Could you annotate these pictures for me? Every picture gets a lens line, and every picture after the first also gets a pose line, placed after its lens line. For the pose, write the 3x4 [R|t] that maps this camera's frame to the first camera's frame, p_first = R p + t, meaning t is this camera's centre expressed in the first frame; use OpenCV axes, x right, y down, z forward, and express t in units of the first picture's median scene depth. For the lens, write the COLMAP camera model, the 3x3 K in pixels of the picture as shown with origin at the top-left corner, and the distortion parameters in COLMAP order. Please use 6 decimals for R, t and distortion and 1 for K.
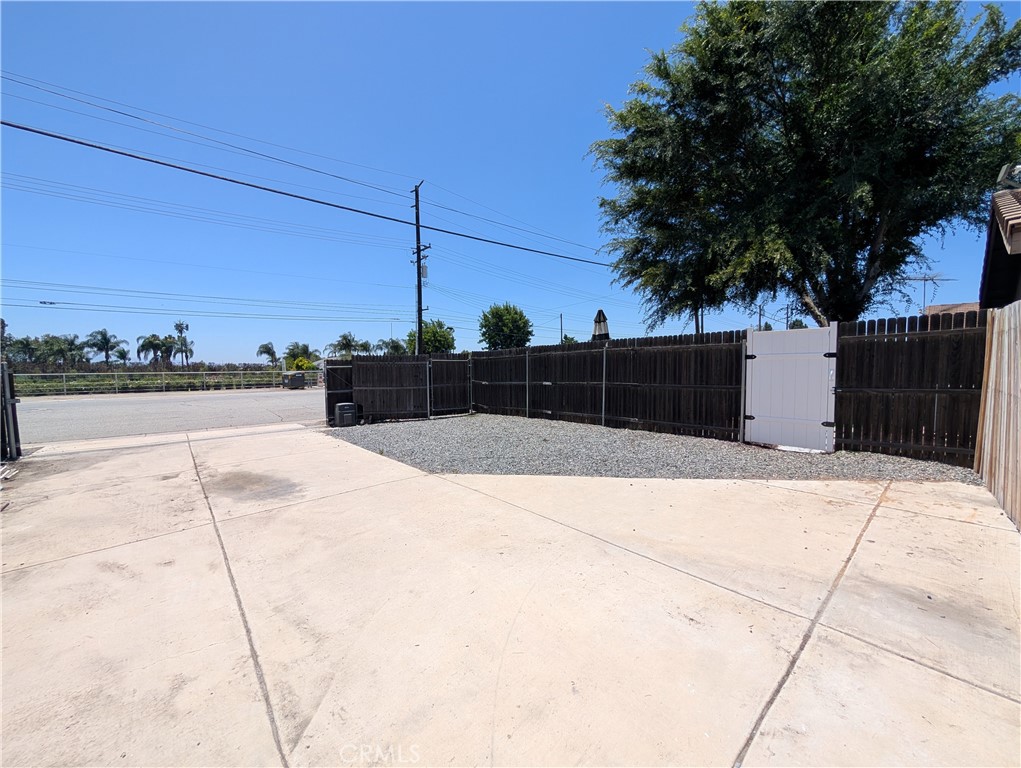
lens RADIAL K [[386.2, 0, 508.4], [0, 386.2, 385.9], [0, 0, 1]] dist [0.001462, 0.000025]
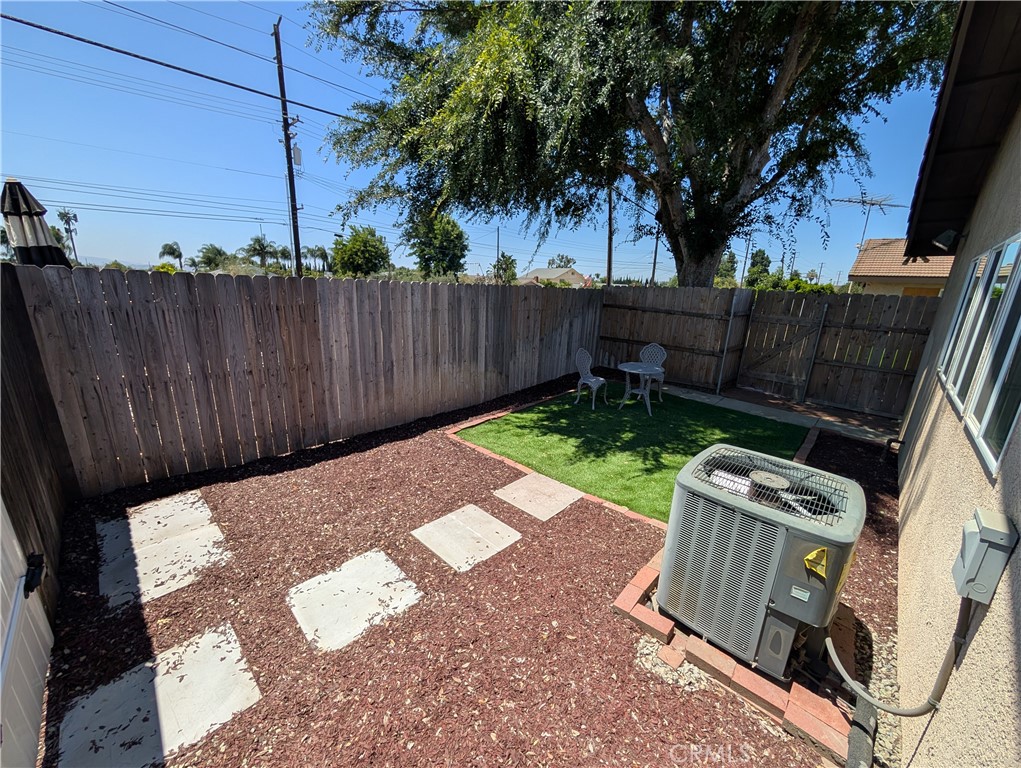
lens RADIAL K [[386.2, 0, 506.6], [0, 386.2, 386.7], [0, 0, 1]] dist [0.001462, 0.000025]
pose [[0.995177, 0.022169, 0.095560, 0.071526], [-0.041471, 0.977877, 0.205027, -0.010197], [-0.088901, -0.208001, 0.974080, 0.056739]]
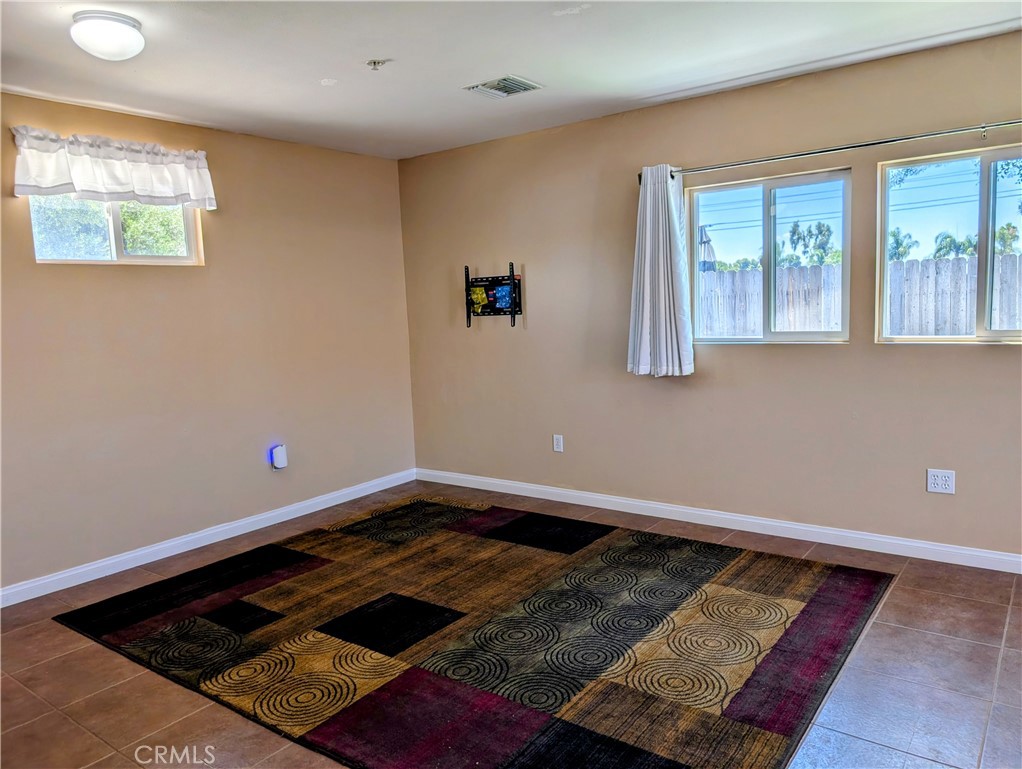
lens RADIAL K [[746.5, 0, 509.4], [0, 746.5, 383.4], [0, 0, 1]] dist [0.010270, 0.000777]
pose [[0.209465, 0.107387, -0.971901, 1.070938], [-0.015276, 0.994189, 0.106558, 0.036977], [0.977697, -0.007473, 0.209889, -0.109159]]
